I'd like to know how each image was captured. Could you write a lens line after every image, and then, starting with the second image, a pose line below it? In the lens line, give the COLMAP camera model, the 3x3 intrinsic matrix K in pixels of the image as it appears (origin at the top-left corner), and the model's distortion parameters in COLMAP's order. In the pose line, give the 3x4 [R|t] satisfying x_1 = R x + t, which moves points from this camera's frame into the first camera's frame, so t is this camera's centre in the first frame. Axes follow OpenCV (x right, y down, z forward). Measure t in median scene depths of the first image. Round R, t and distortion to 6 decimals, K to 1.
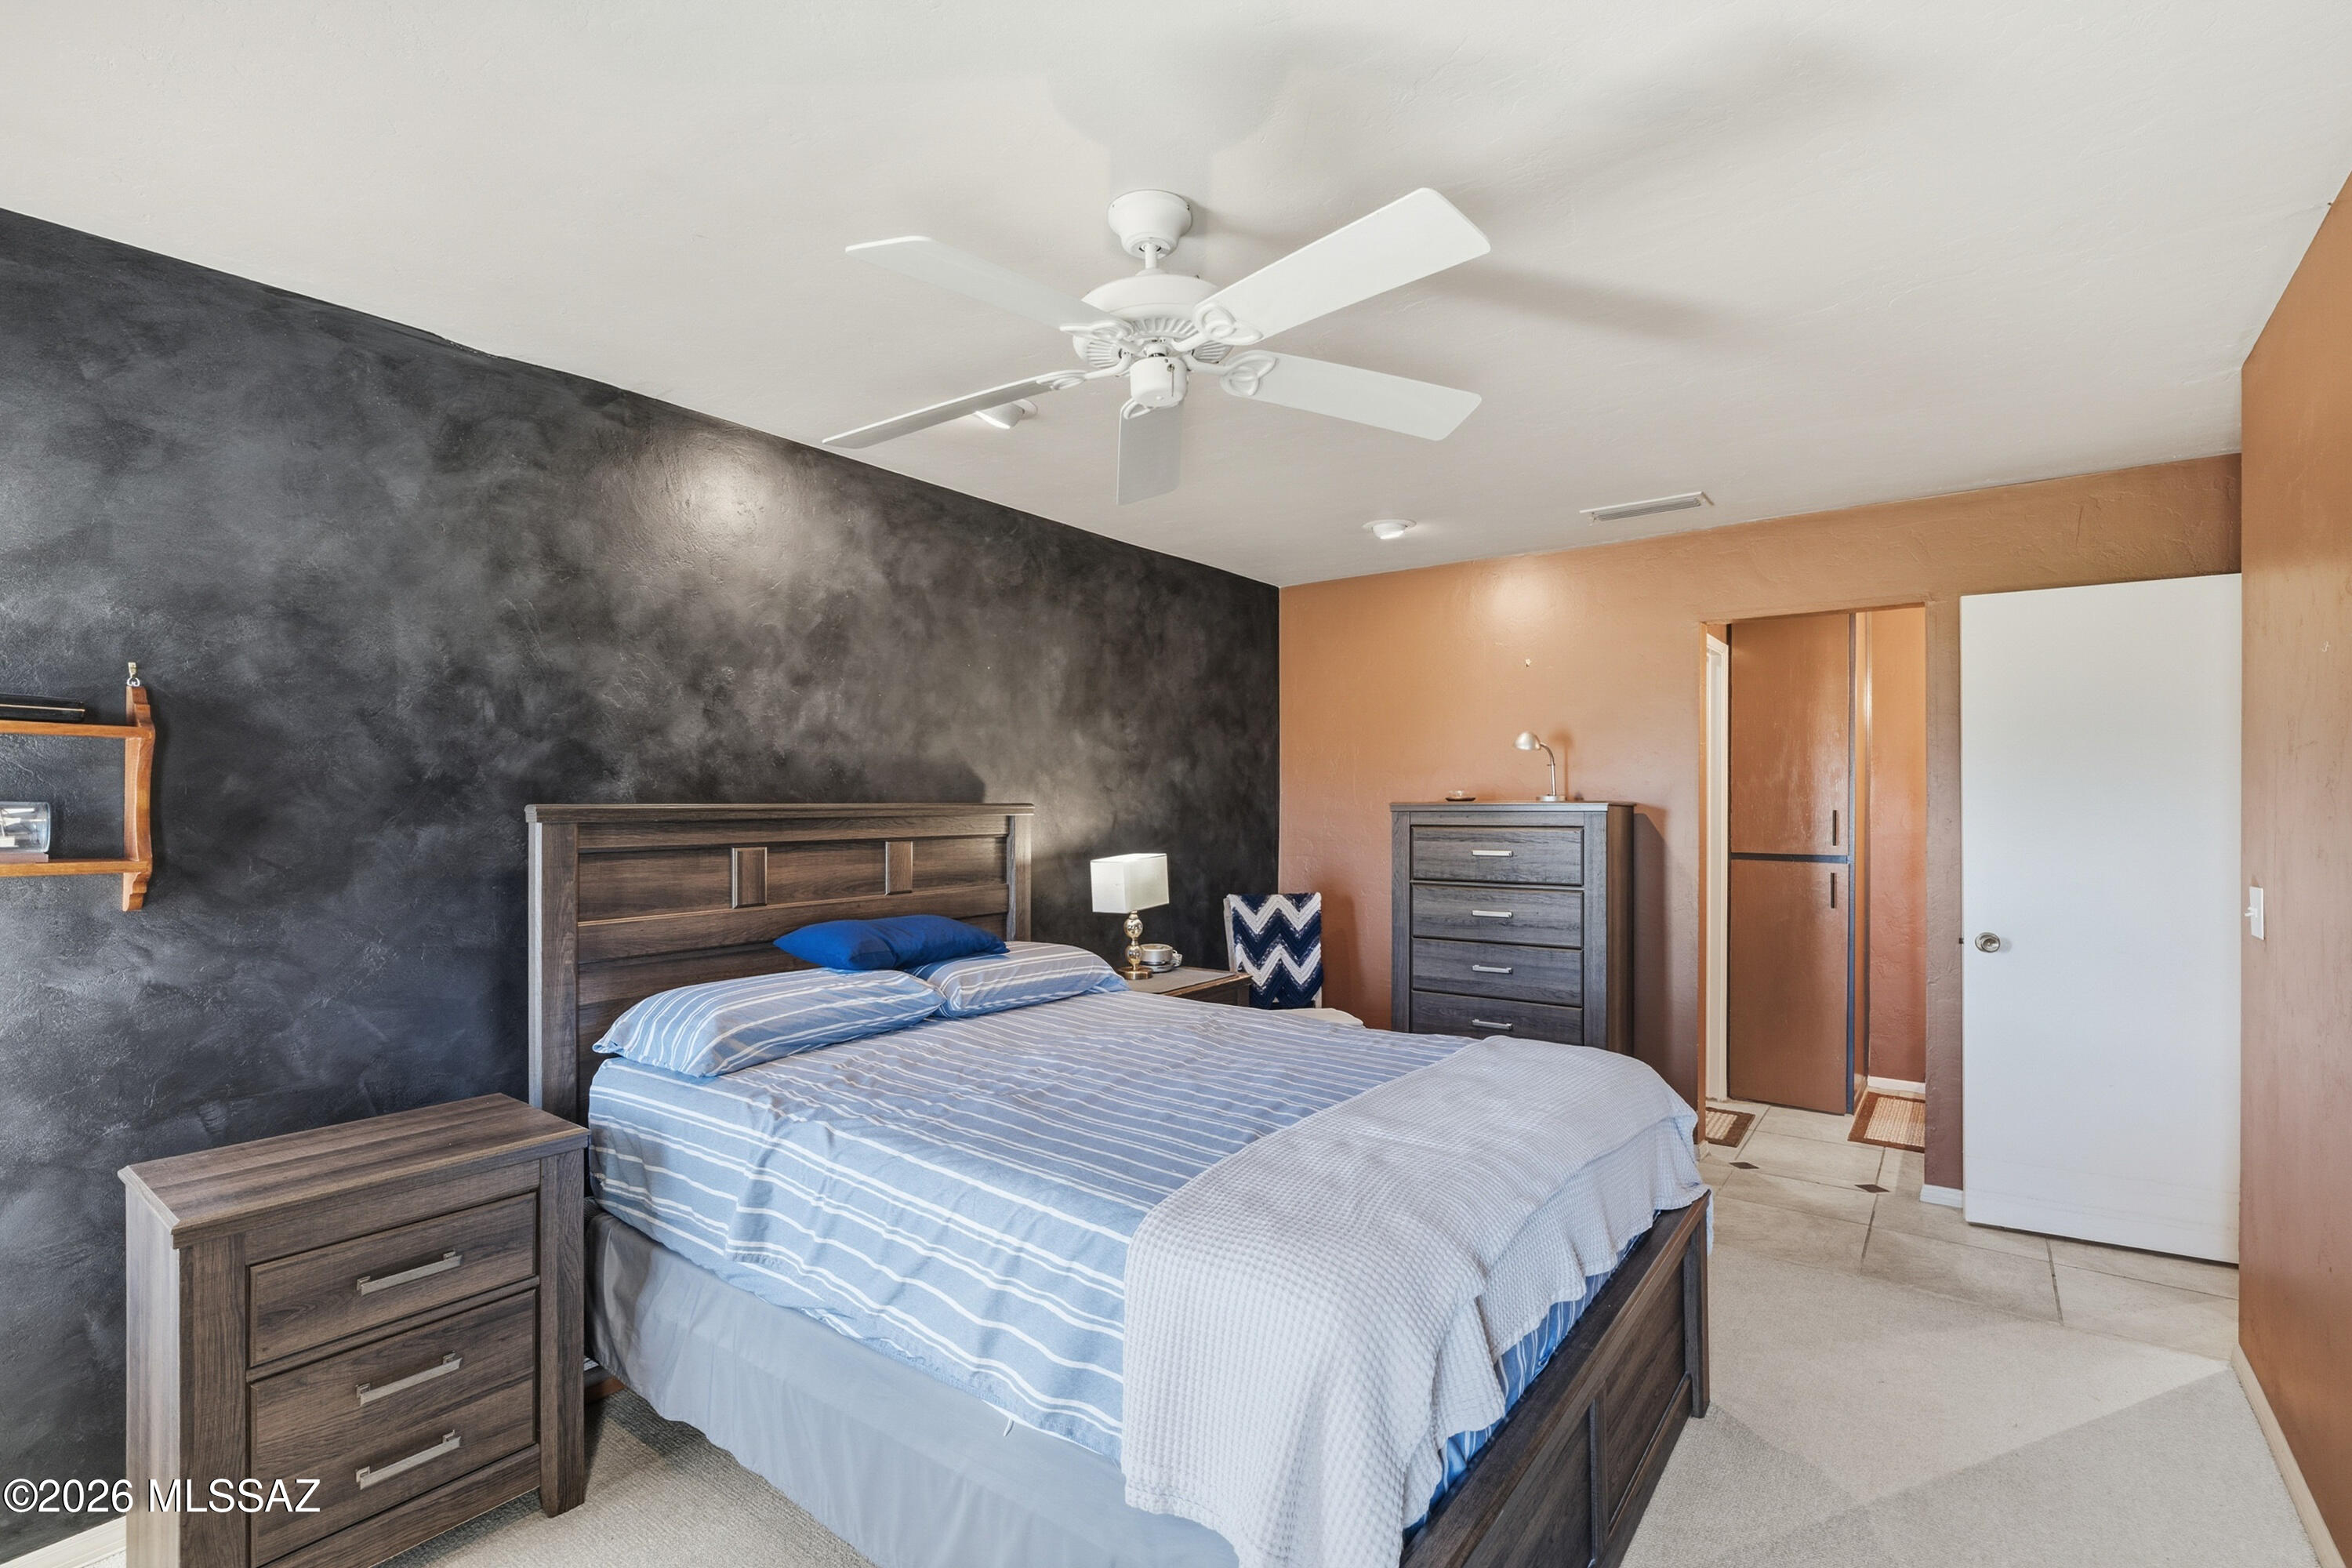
lens RADIAL K [[1072.4, 0, 1175.5], [0, 1072.4, 792.5], [0, 0, 1]] dist [-0.006138, -0.000338]
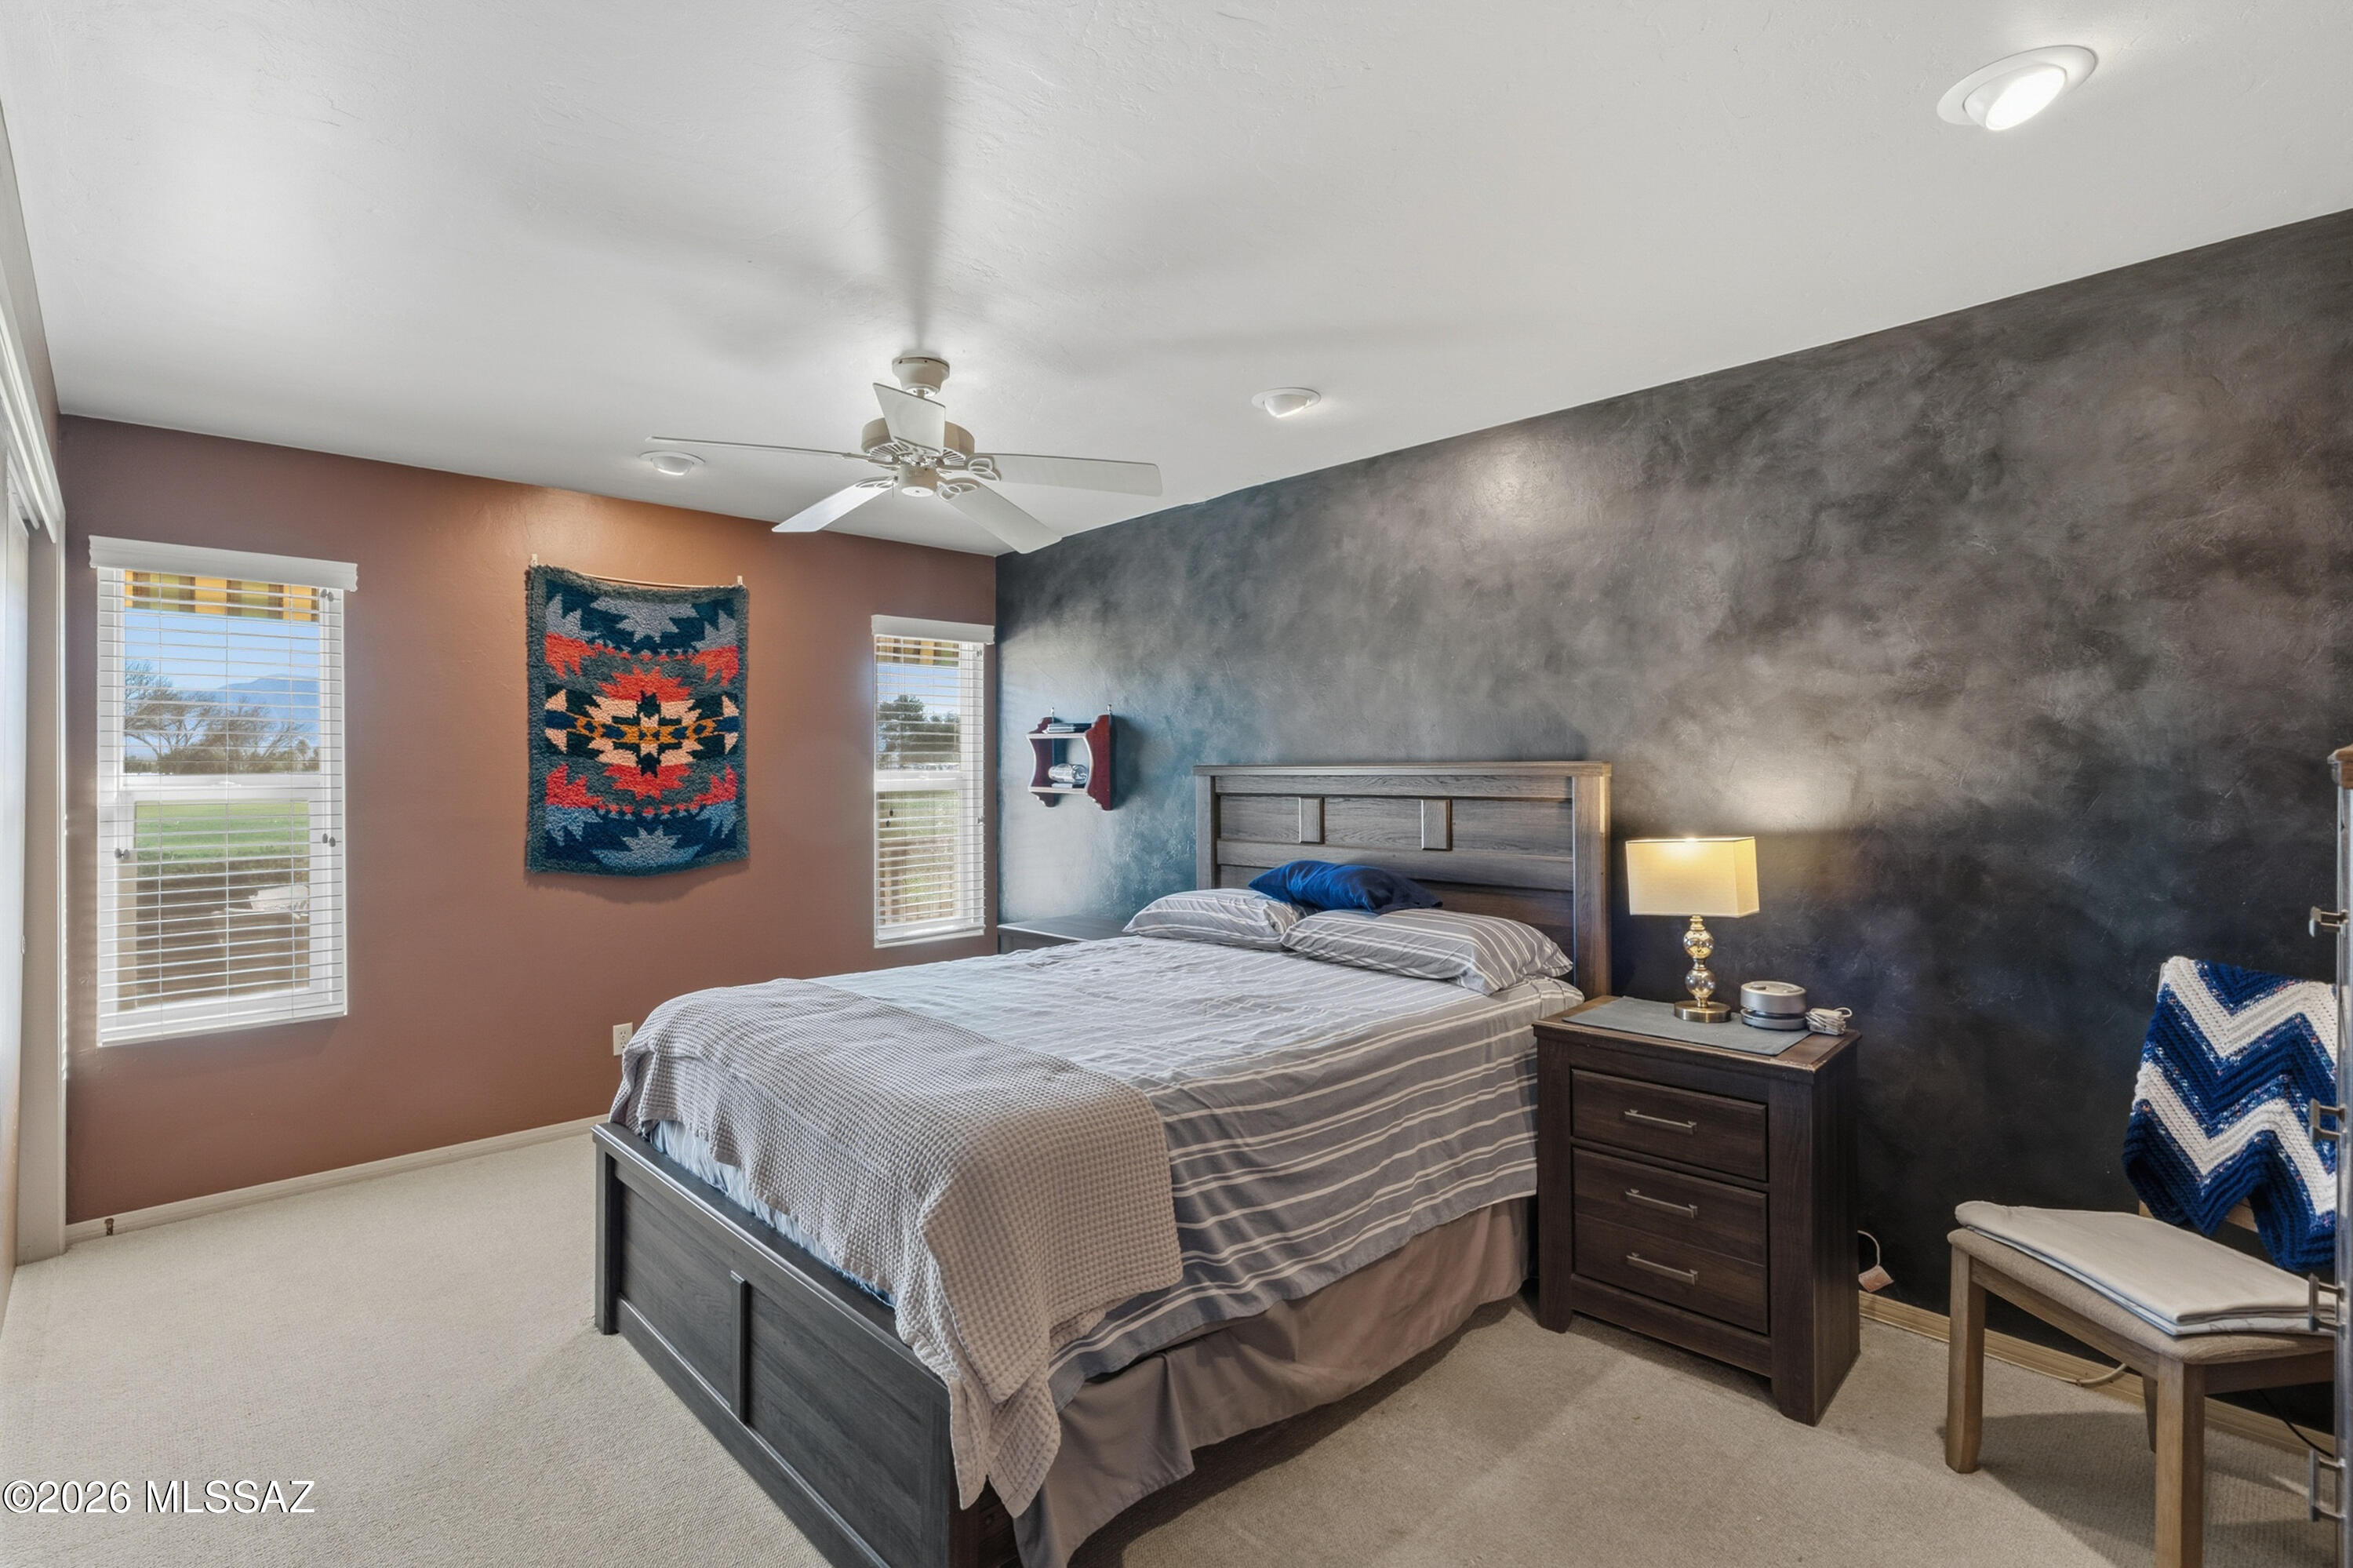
lens RADIAL K [[1079.6, 0, 1176.3], [0, 1079.6, 770.7], [0, 0, 1]] dist [-0.003364, -0.000275]
pose [[-0.152478, -0.004960, -0.988294, 0.621779], [0.005599, 0.999967, -0.005883, 0.017579], [0.988291, -0.006431, -0.152445, 0.705707]]
